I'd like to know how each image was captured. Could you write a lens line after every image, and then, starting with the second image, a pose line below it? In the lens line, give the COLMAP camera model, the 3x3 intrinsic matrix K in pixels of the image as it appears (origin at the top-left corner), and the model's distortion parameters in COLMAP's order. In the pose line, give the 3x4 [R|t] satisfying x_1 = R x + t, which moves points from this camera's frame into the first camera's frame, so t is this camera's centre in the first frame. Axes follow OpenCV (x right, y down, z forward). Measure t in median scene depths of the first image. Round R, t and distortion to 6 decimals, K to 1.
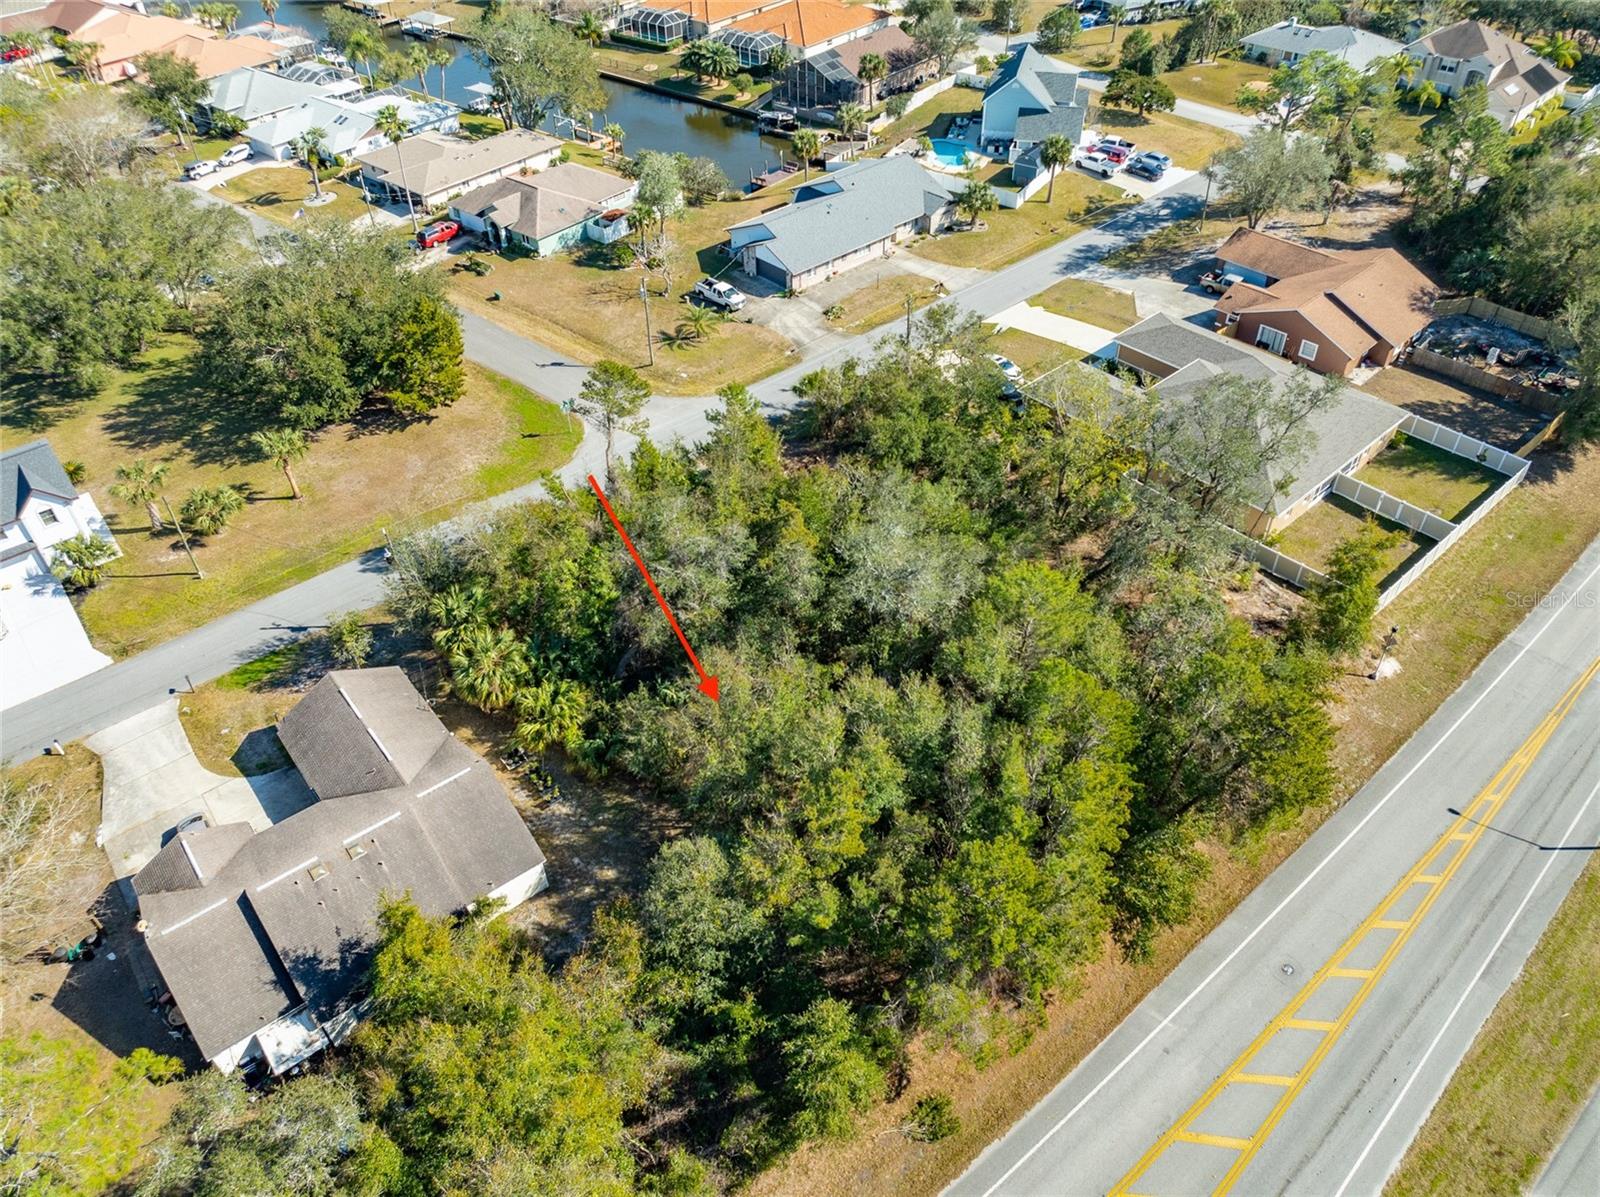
lens RADIAL K [[1145.0, 0, 804.7], [0, 1145.0, 593.5], [0, 0, 1]] dist [-0.024330, 0.013822]
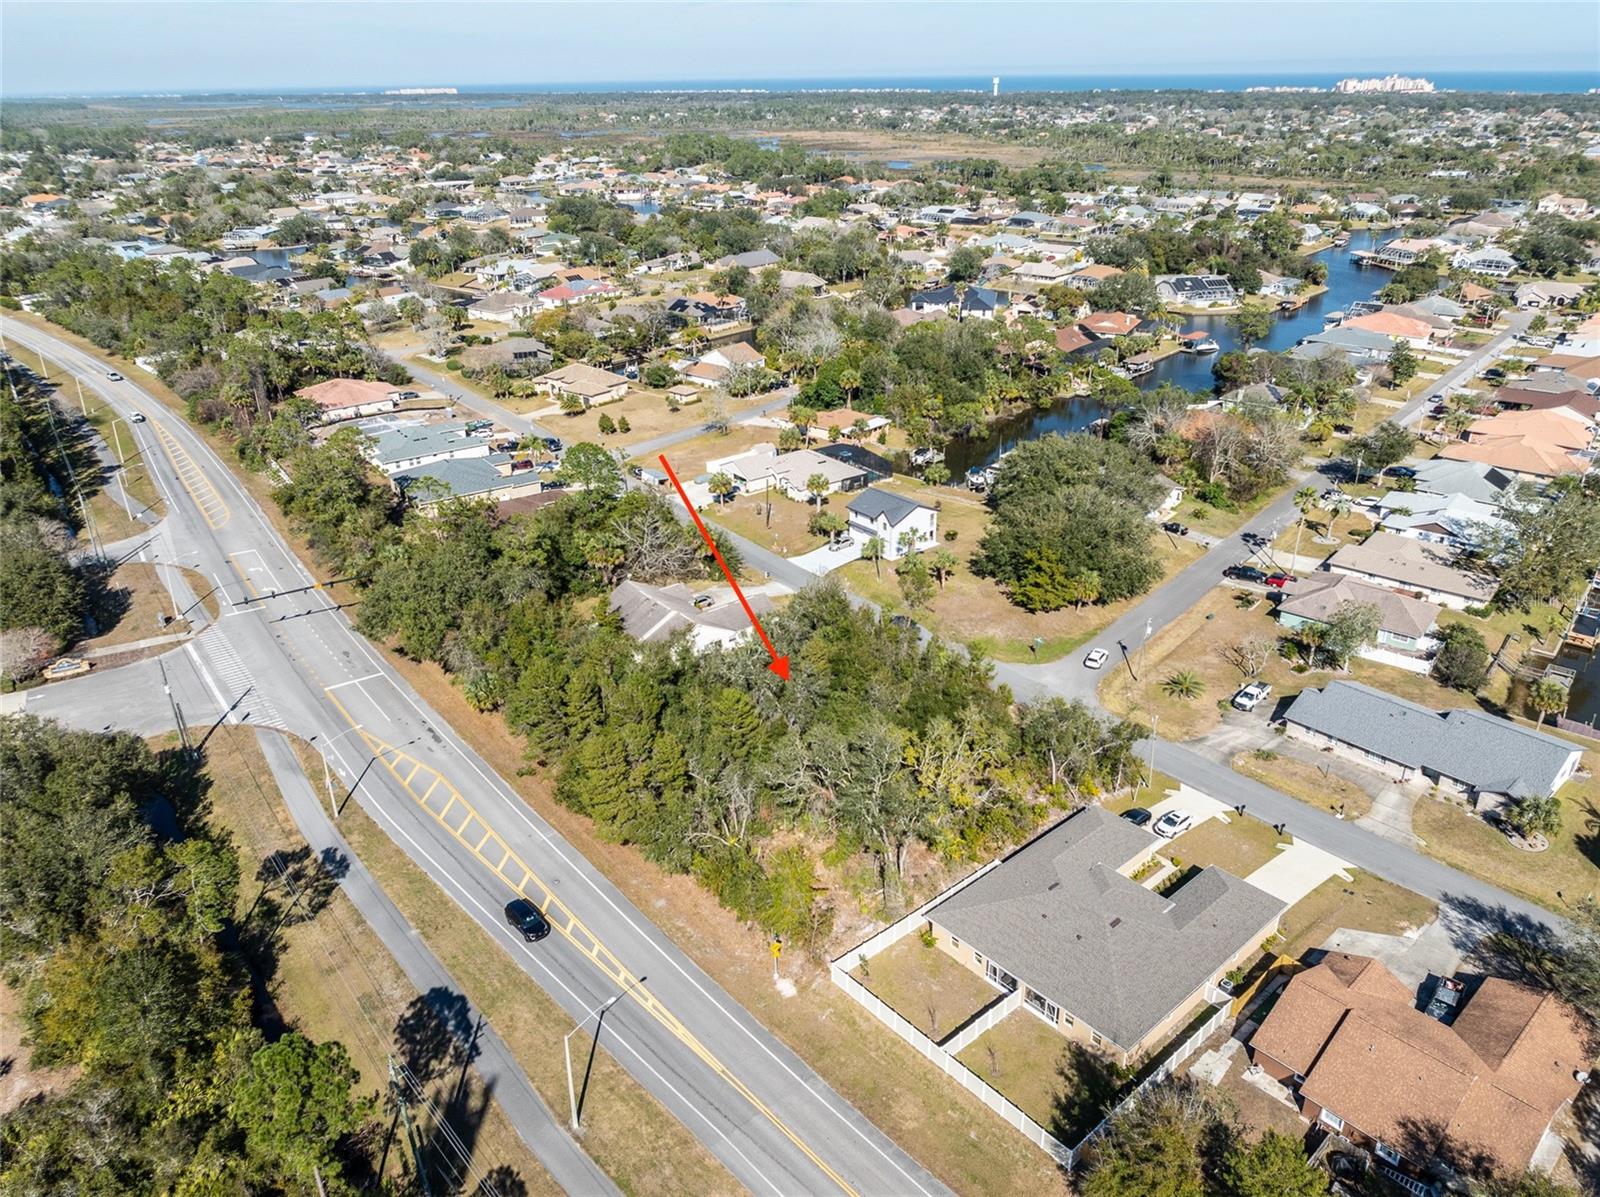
lens RADIAL K [[1136.0, 0, 810.0], [0, 1136.0, 580.9], [0, 0, 1]] dist [-0.035539, 0.029765]
pose [[-0.004999, 0.426319, -0.904559, 0.999156], [-0.643722, 0.690853, 0.329157, -0.465059], [0.765243, 0.583930, 0.270978, 0.285779]]
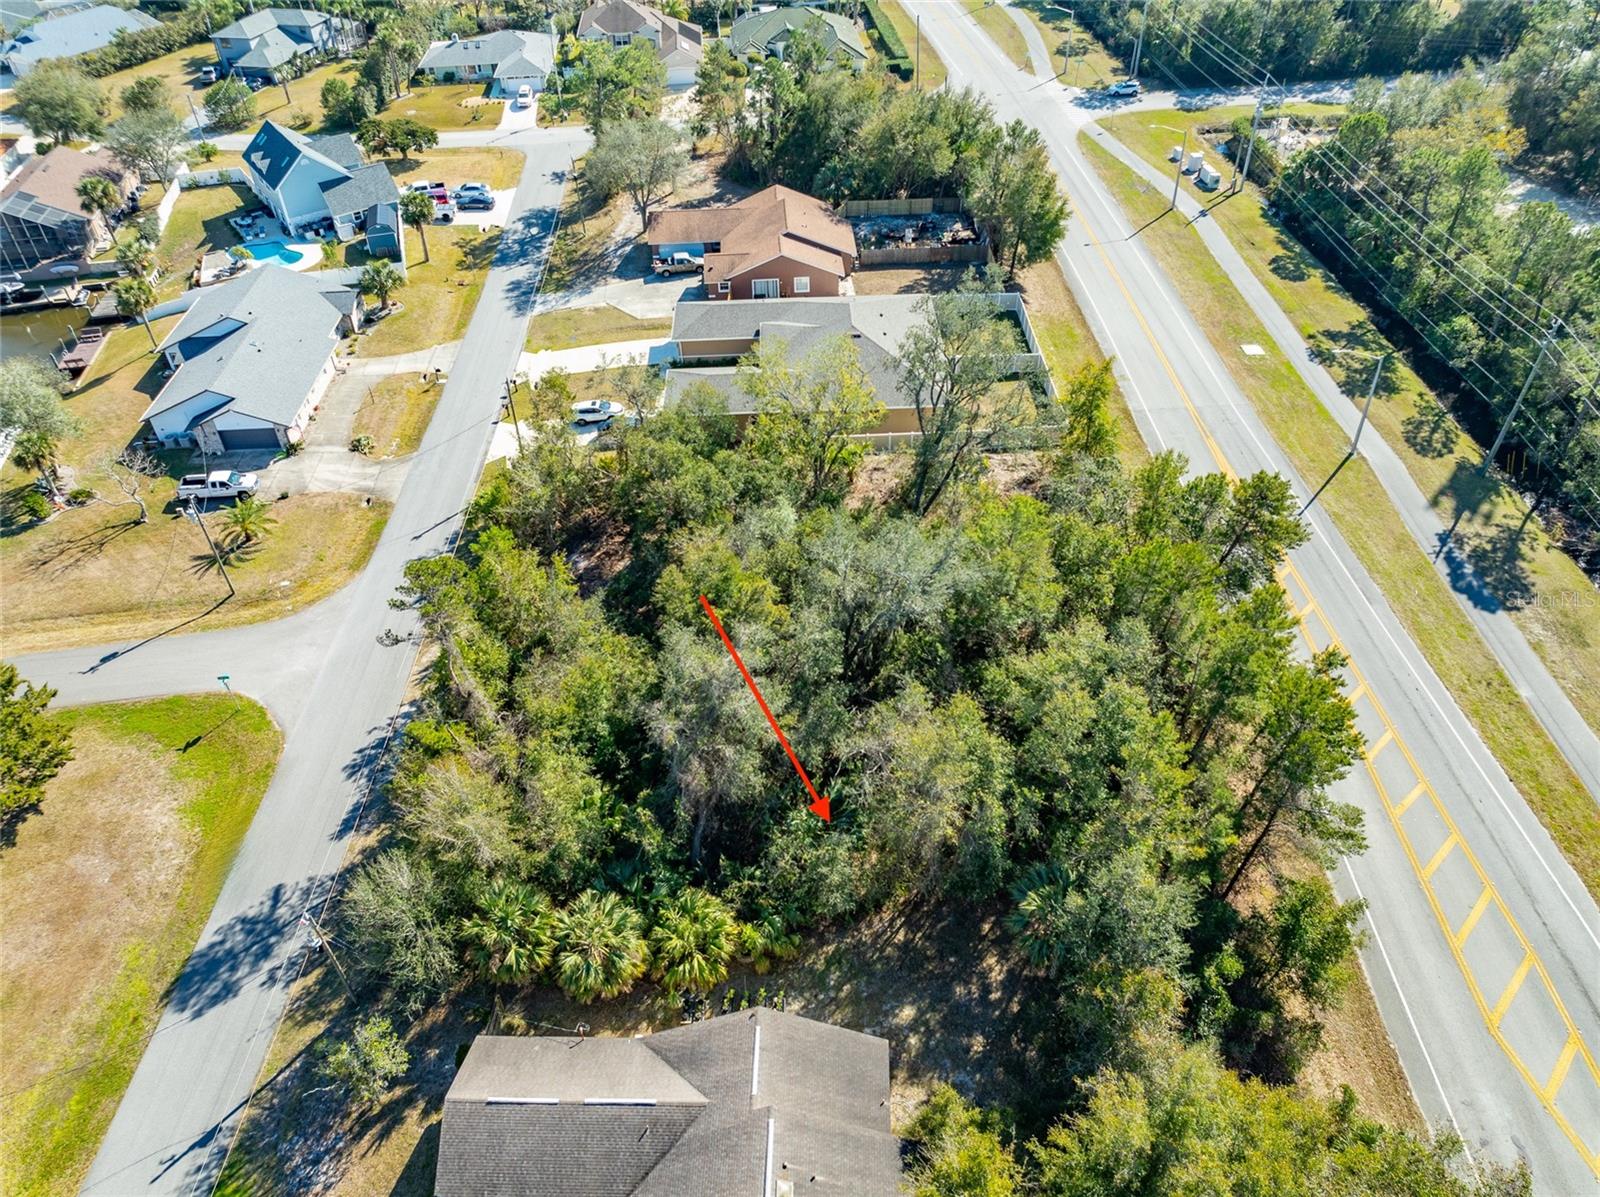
lens RADIAL K [[1145.0, 0, 804.7], [0, 1145.0, 593.5], [0, 0, 1]] dist [-0.024330, 0.013822]
pose [[0.643963, -0.494810, 0.583502, -0.334405], [0.509410, 0.846355, 0.155516, -0.121646], [-0.570800, 0.197095, 0.797082, 0.156057]]
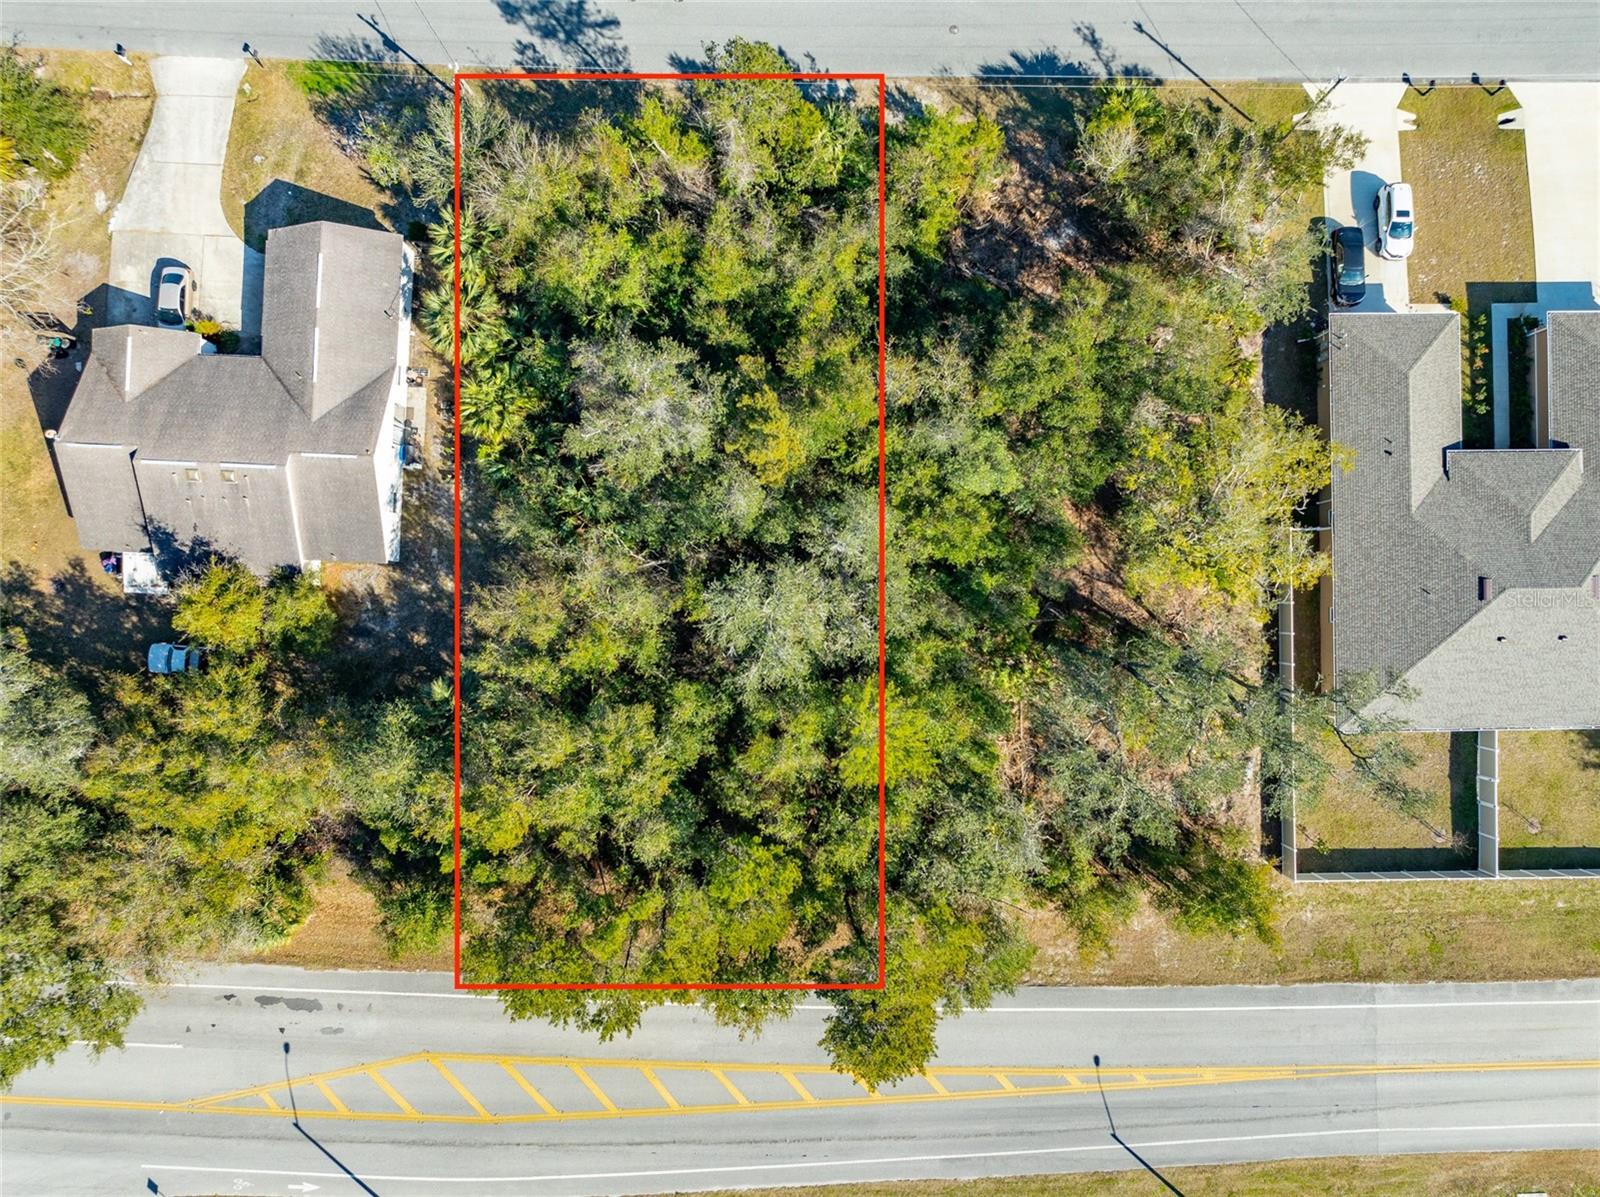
lens RADIAL K [[1145.0, 0, 804.7], [0, 1145.0, 593.5], [0, 0, 1]] dist [-0.024330, 0.013822]
pose [[0.752296, 0.658650, 0.015189, 0.041880], [-0.442547, 0.488121, 0.752256, -0.414203], [0.488060, -0.572641, 0.658695, 0.255669]]
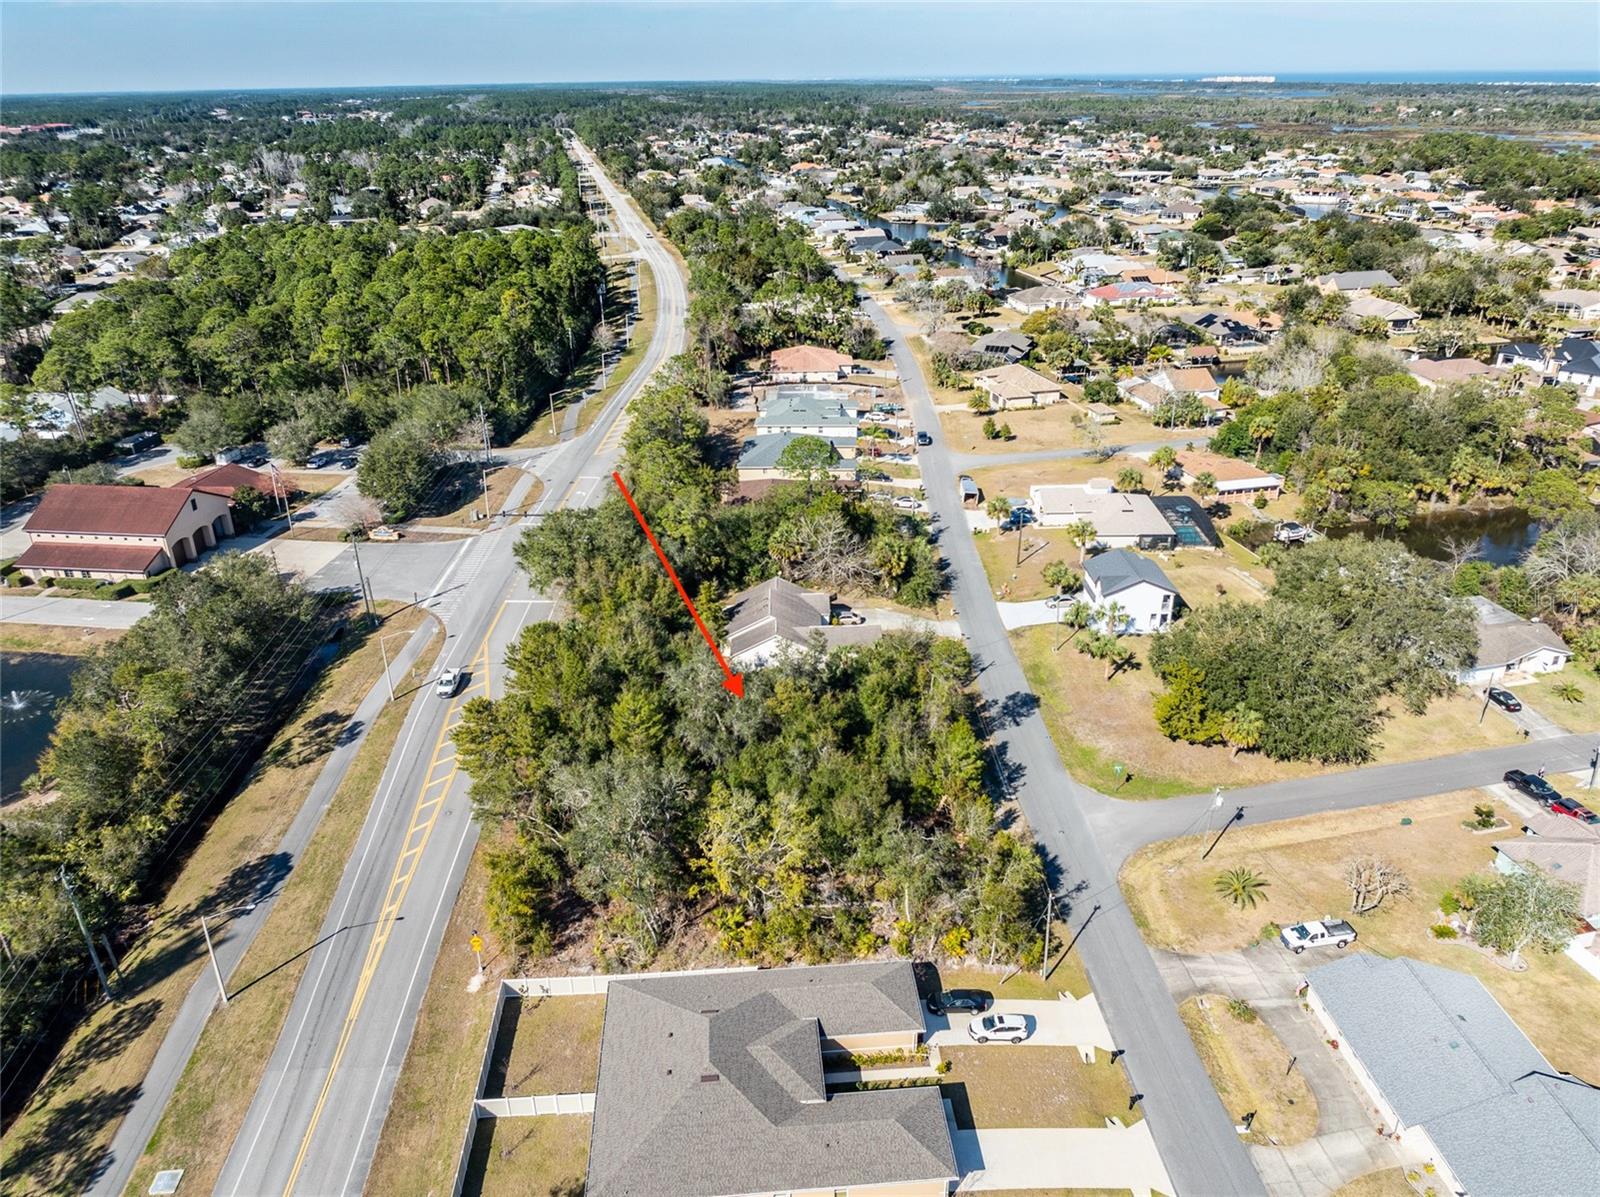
lens RADIAL K [[1130.6, 0, 818.6], [0, 1130.6, 605.9], [0, 0, 1]] dist [-0.023971, 0.009496]
pose [[-0.602207, 0.365810, -0.709599, 0.701093], [-0.502278, 0.517273, 0.692925, -0.837949], [0.620535, 0.773700, -0.127767, 0.736291]]
